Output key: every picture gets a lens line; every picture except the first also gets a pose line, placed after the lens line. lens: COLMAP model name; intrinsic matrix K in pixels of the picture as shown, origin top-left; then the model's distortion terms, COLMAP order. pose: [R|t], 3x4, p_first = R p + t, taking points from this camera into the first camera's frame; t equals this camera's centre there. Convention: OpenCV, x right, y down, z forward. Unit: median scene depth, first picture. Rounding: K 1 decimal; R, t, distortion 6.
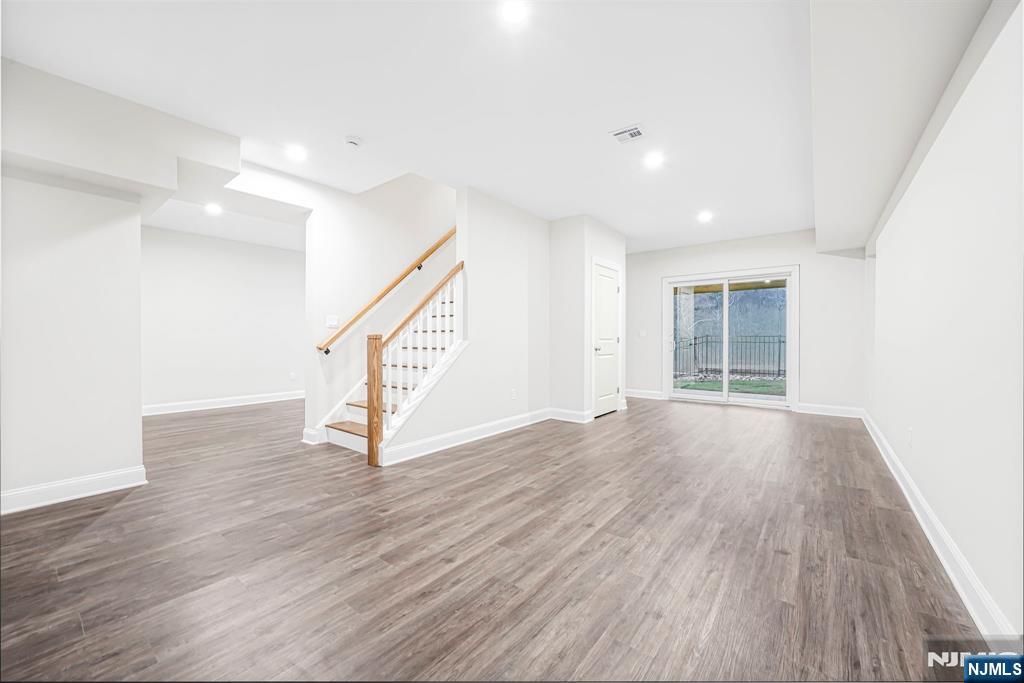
lens RADIAL K [[397.9, 0, 509.3], [0, 397.9, 341.8], [0, 0, 1]] dist [-0.008658, 0.001207]
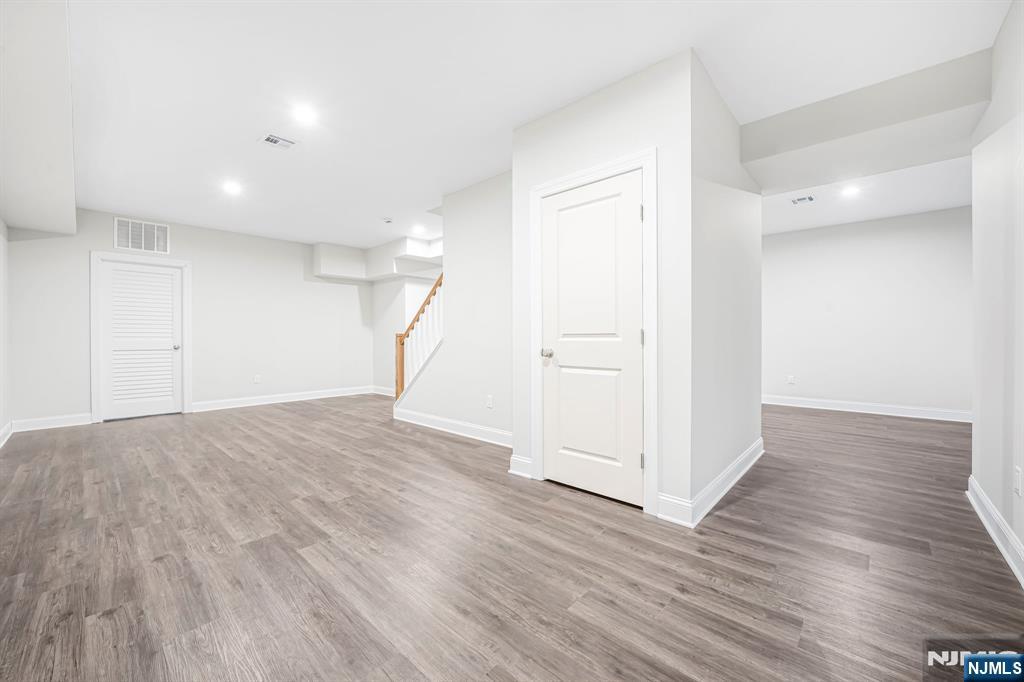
lens RADIAL K [[397.9, 0, 505.7], [0, 397.9, 338.7], [0, 0, 1]] dist [-0.008658, 0.001207]
pose [[-0.087138, 0.003220, -0.996191, 1.330148], [-0.002922, 0.999990, 0.003487, -0.006647], [0.996192, 0.003215, -0.087128, 1.739254]]
